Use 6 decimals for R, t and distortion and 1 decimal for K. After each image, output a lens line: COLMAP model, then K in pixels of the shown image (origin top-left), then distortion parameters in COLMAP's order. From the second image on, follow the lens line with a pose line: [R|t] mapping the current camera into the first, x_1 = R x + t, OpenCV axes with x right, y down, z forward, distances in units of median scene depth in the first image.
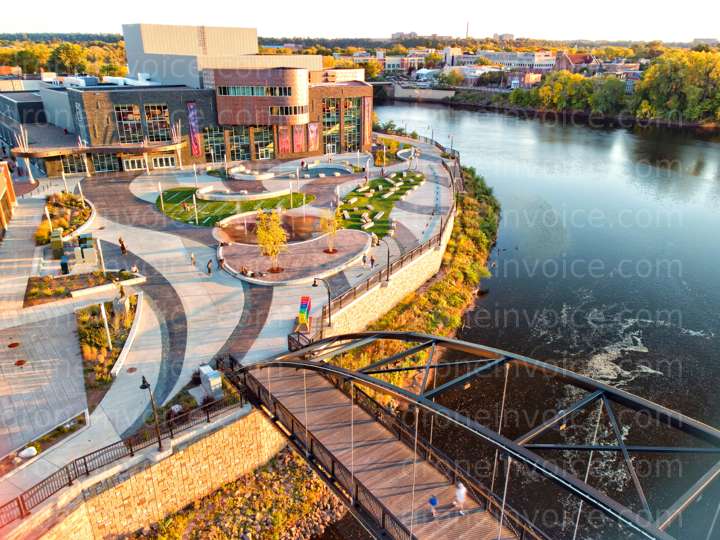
lens RADIAL K [[536.1, 0, 360.0], [0, 536.1, 271.4], [0, 0, 1]] dist [0.030510, -0.006793]
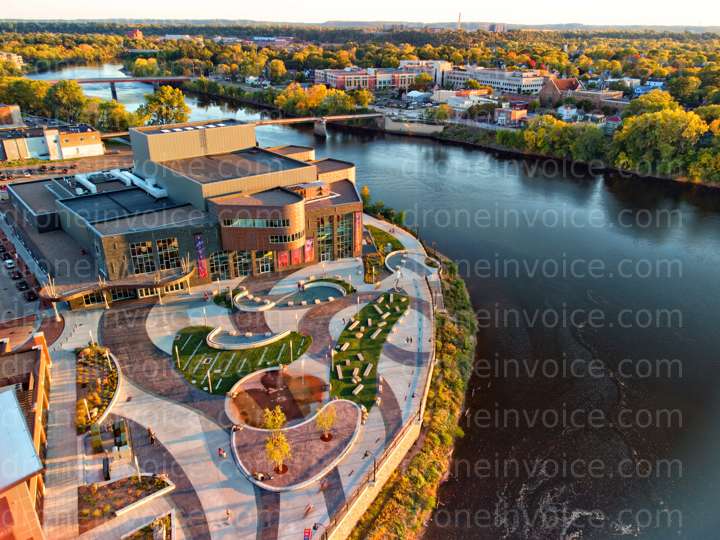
lens RADIAL K [[536.1, 0, 360.3], [0, 536.1, 271.7], [0, 0, 1]] dist [0.030510, -0.006793]
pose [[0.999893, -0.006488, 0.013116, 0.004861], [0.006094, 0.999534, 0.029913, -0.327737], [-0.013304, -0.029829, 0.999466, -0.134851]]
